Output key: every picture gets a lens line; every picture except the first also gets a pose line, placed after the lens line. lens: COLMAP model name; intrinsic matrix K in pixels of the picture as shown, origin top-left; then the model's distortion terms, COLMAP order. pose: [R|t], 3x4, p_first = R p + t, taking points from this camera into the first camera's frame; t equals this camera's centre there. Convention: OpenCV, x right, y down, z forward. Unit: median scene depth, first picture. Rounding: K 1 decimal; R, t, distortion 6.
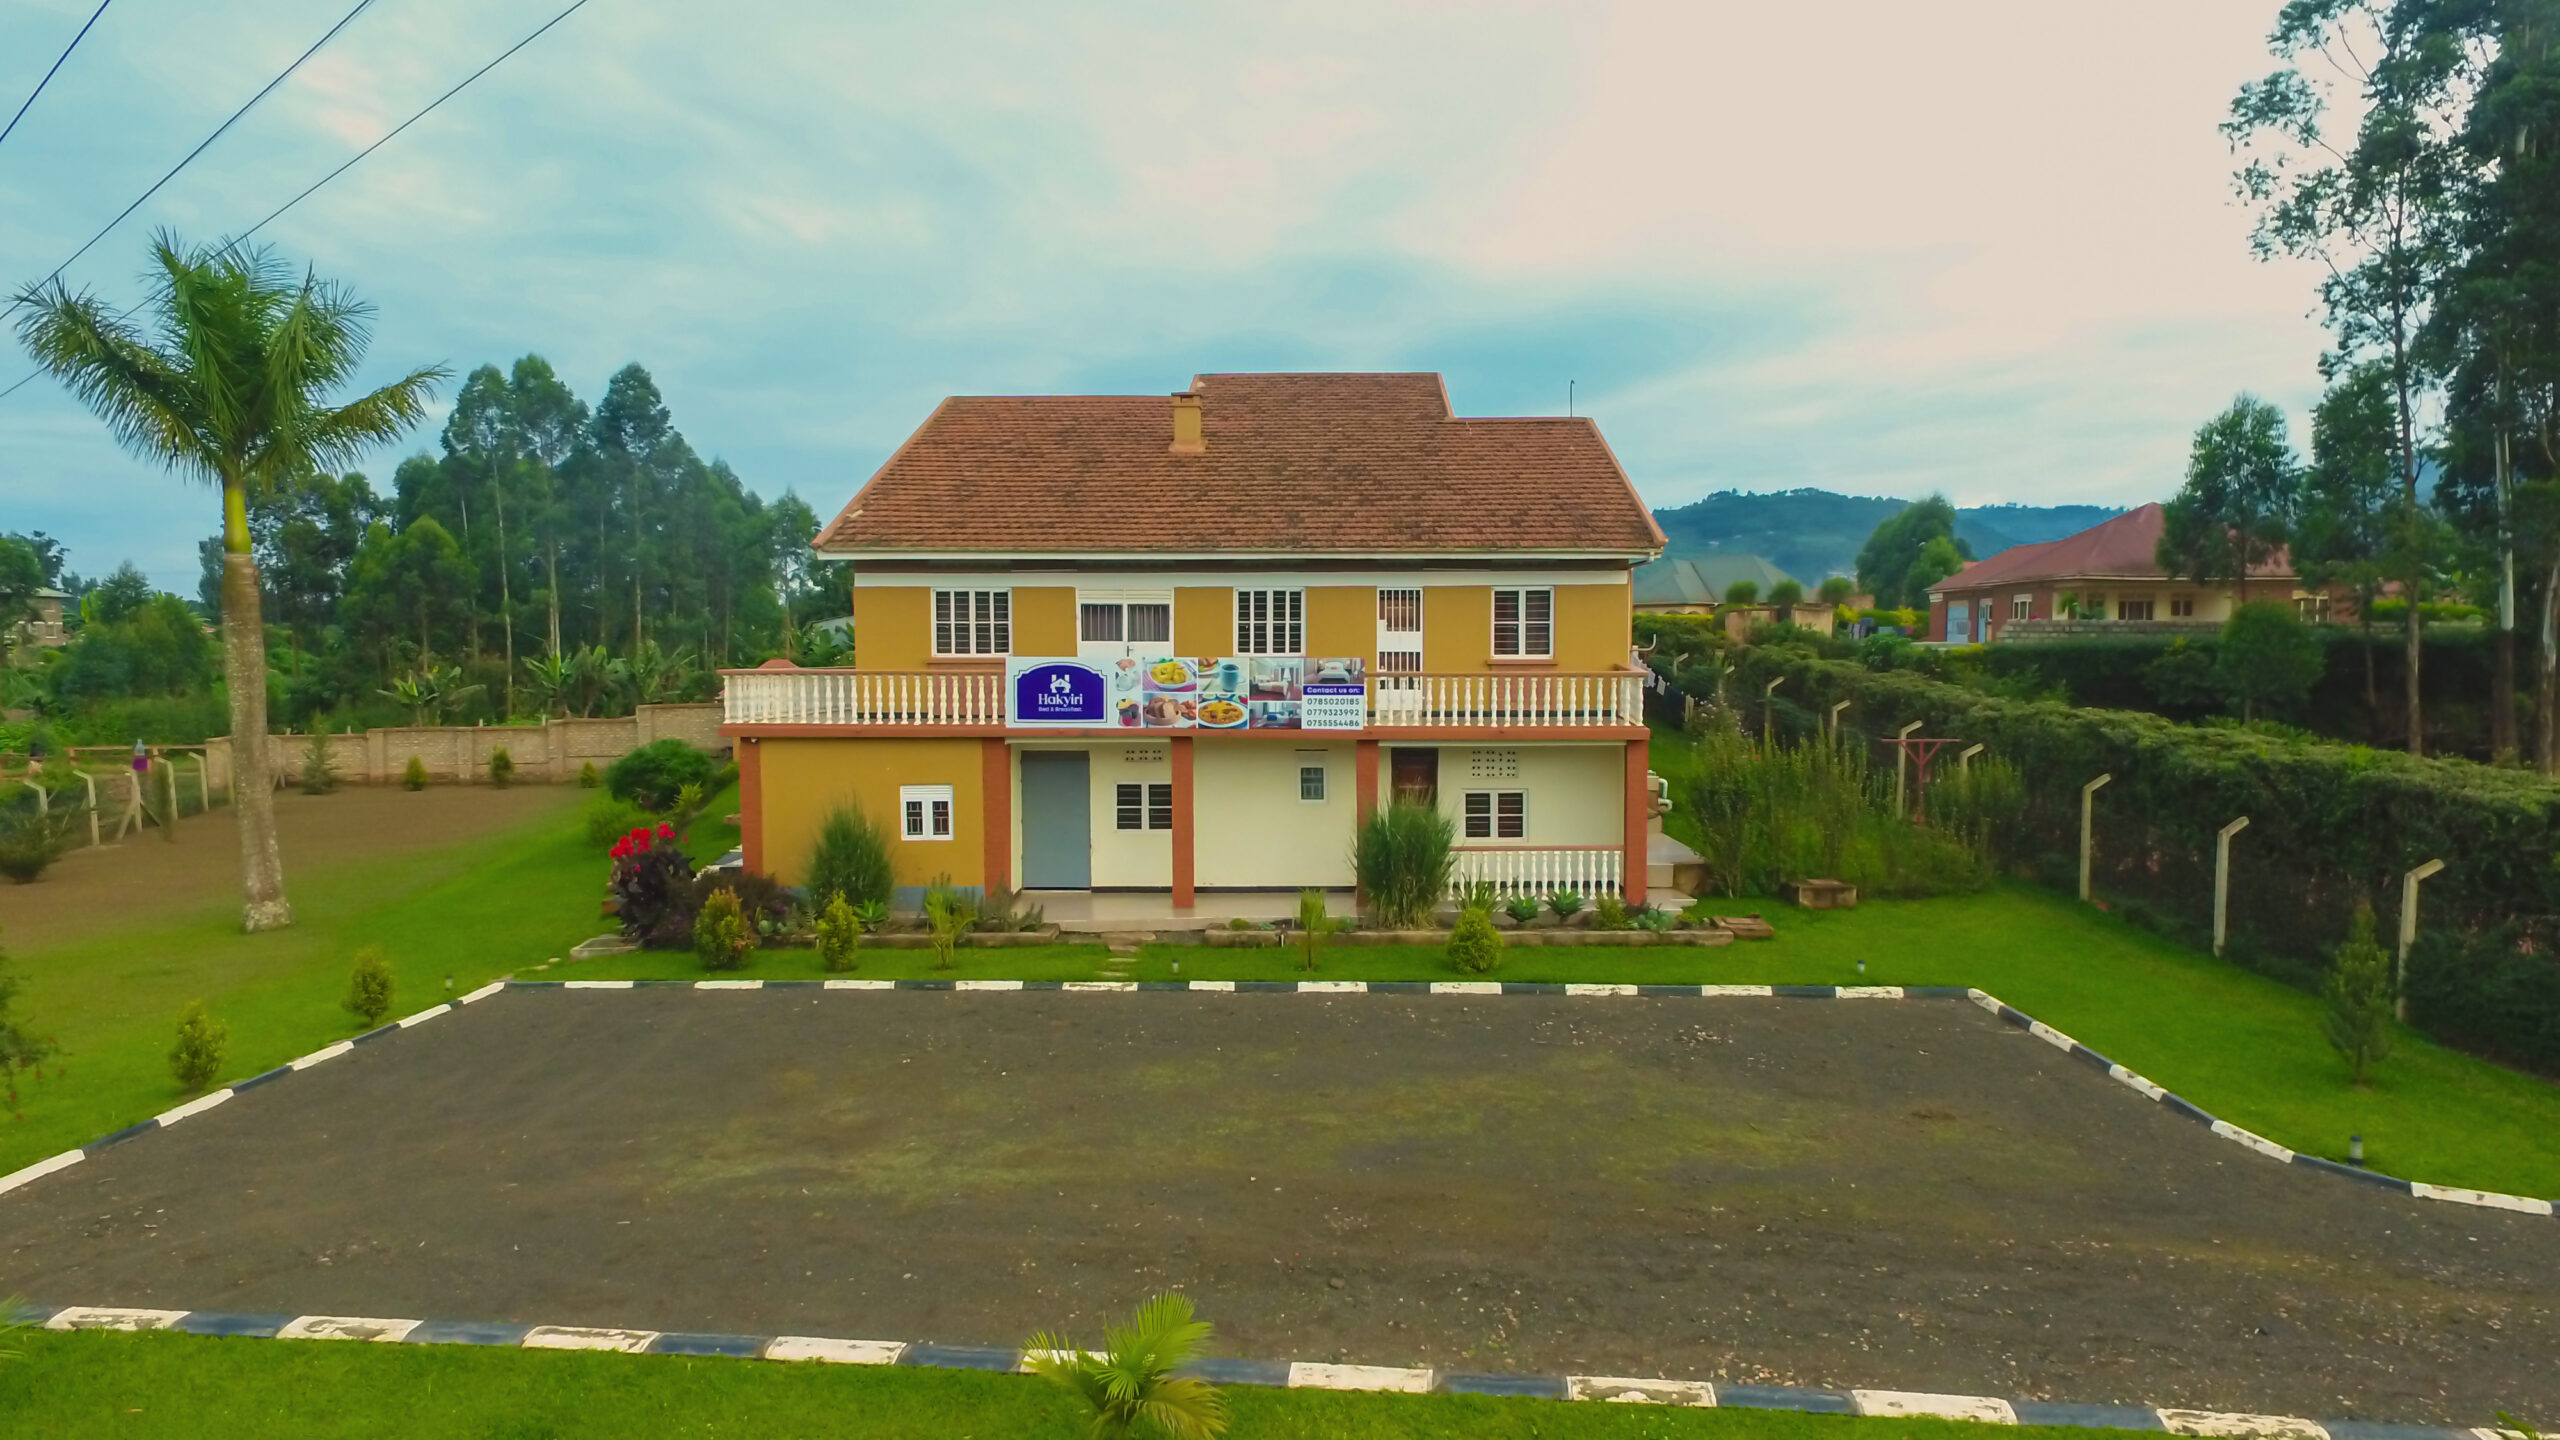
lens RADIAL K [[1443.9, 0, 1282.6], [0, 1443.9, 723.7], [0, 0, 1]] dist [0.001531, 0.000009]
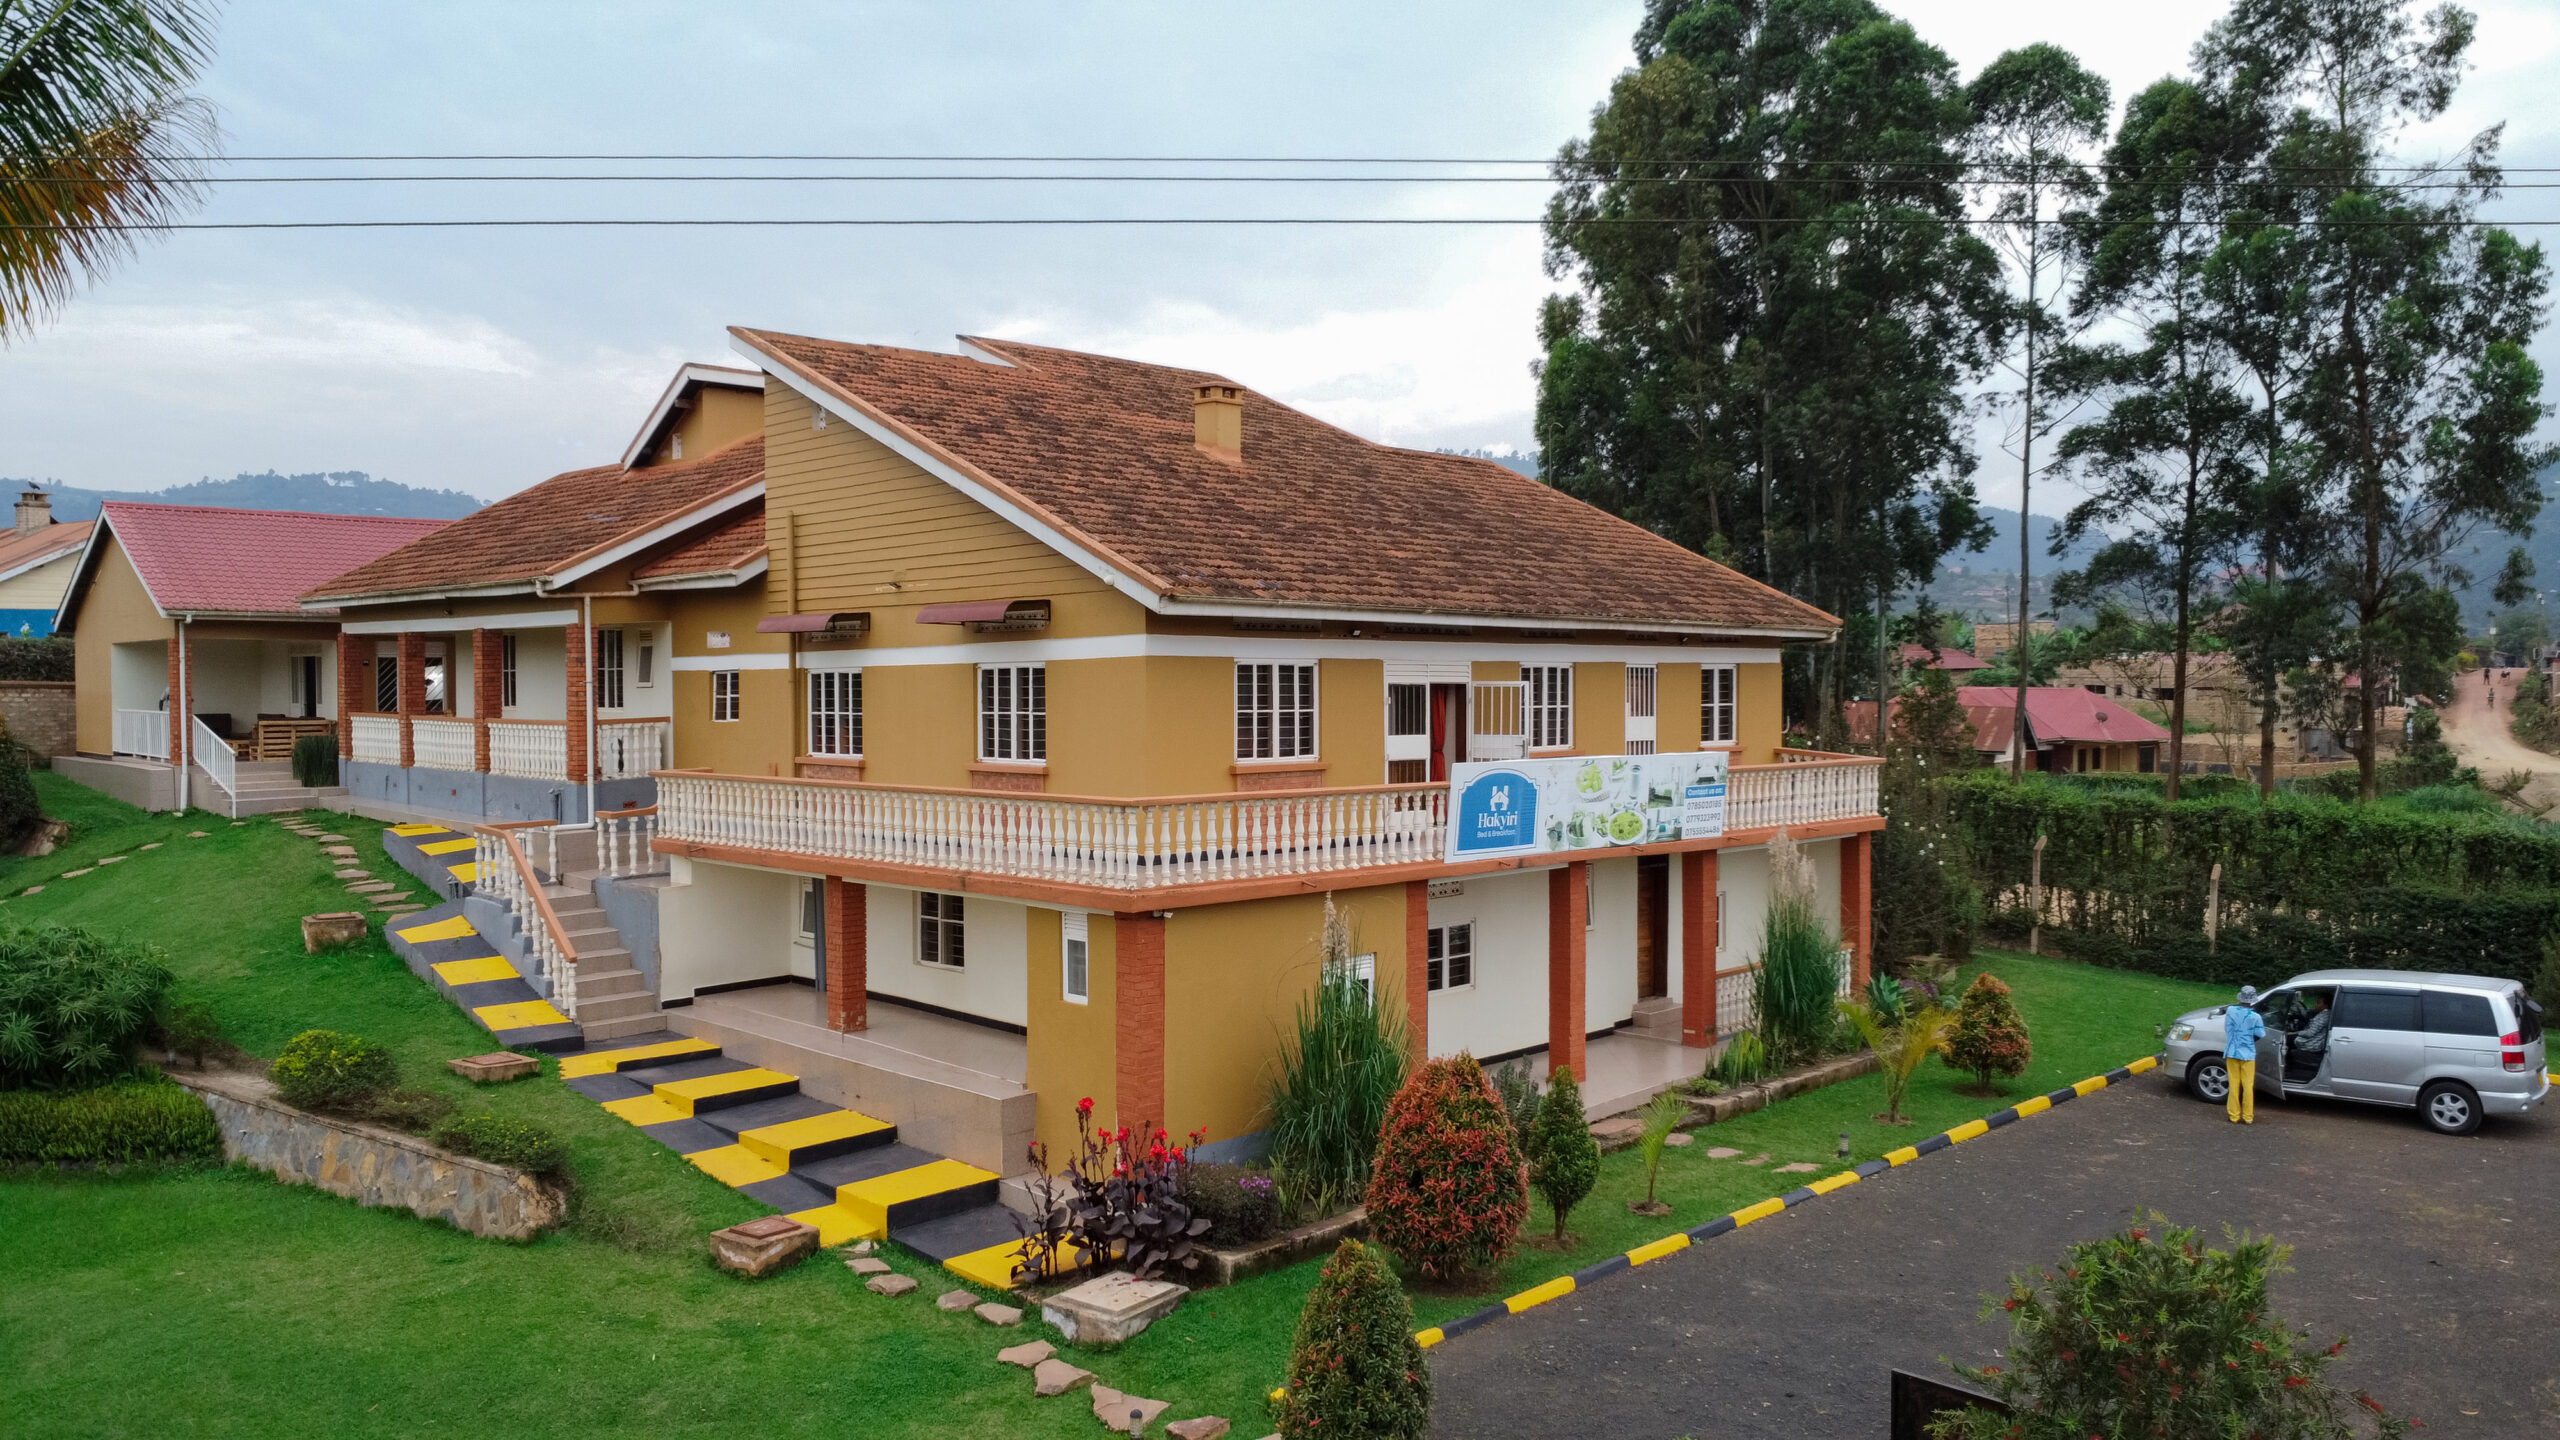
lens RADIAL K [[1831.4, 0, 1277.9], [0, 1831.4, 720.8], [0, 0, 1]] dist [-0.039915, -0.002169]
pose [[0.706009, -0.013741, 0.708069, -0.825402], [0.036018, 0.999215, -0.016522, -0.051771], [-0.707286, 0.037168, 0.705950, 0.400860]]
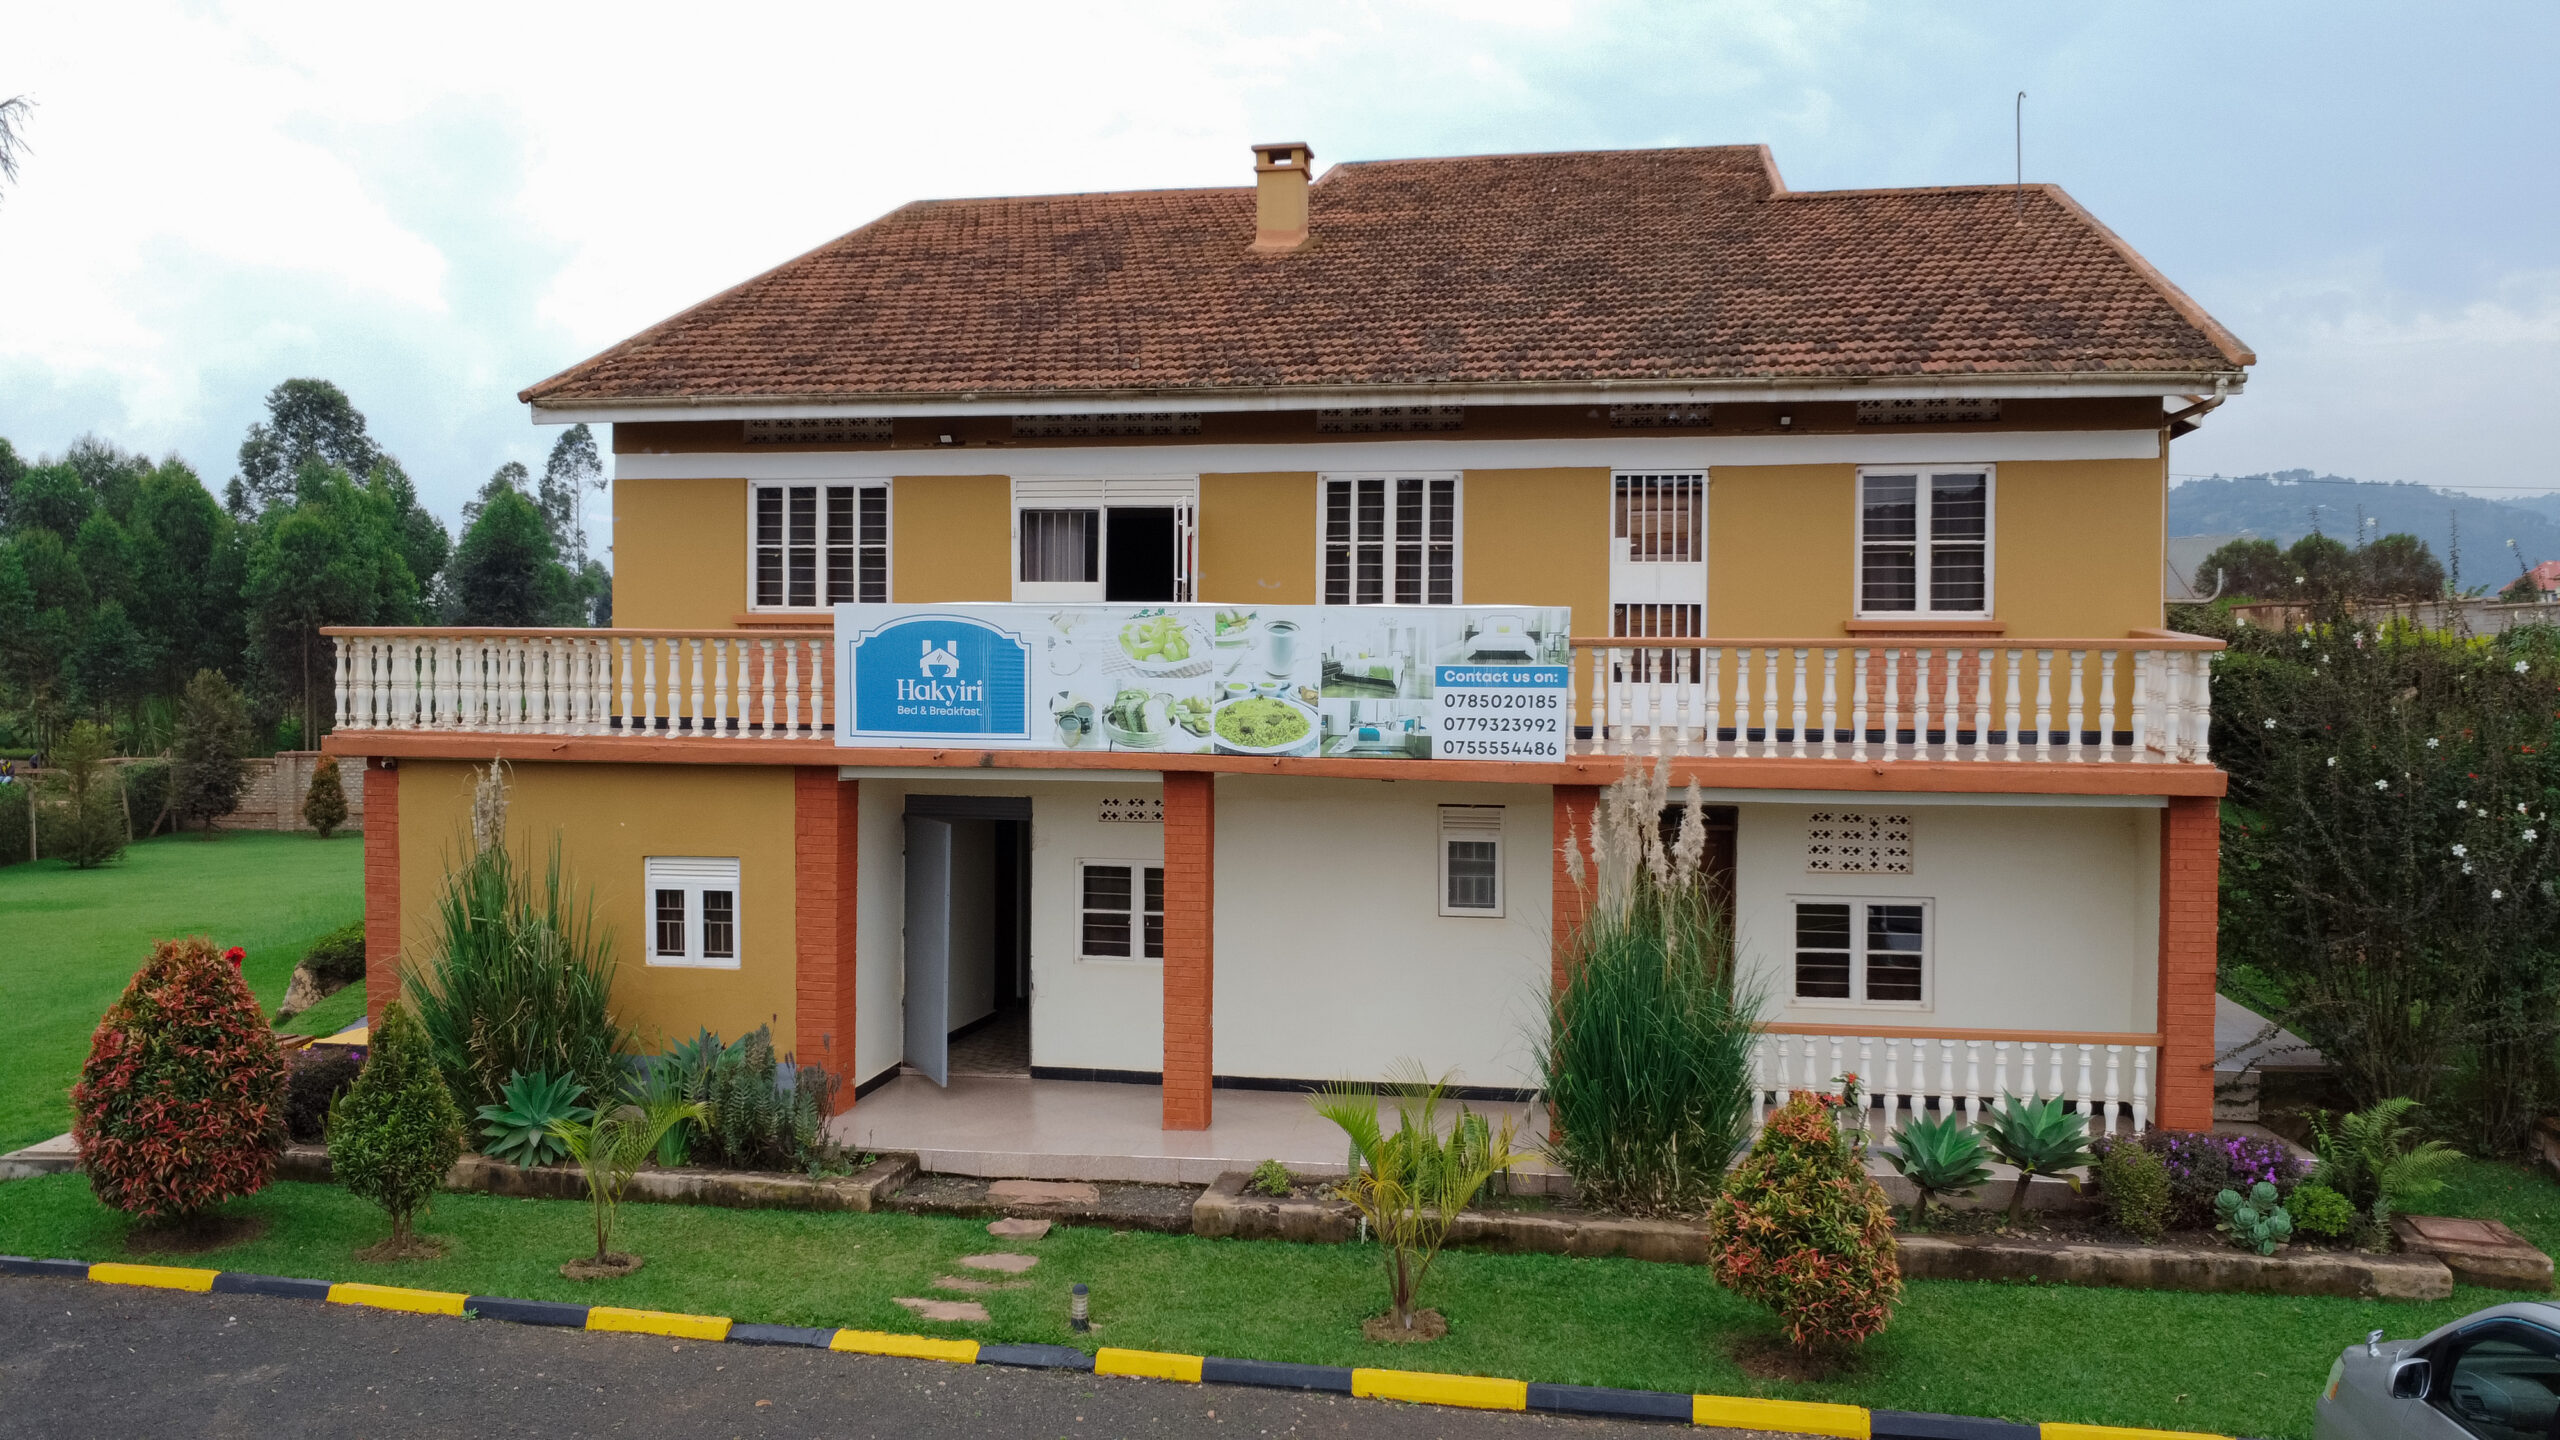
lens RADIAL K [[1831.4, 0, 1262.9], [0, 1831.4, 712.1], [0, 0, 1]] dist [-0.039915, -0.002169]
pose [[0.985423, 0.012554, -0.169659, 0.055479], [-0.017507, 0.999462, -0.027731, 0.005266], [0.169220, 0.030296, 0.985113, 0.382553]]
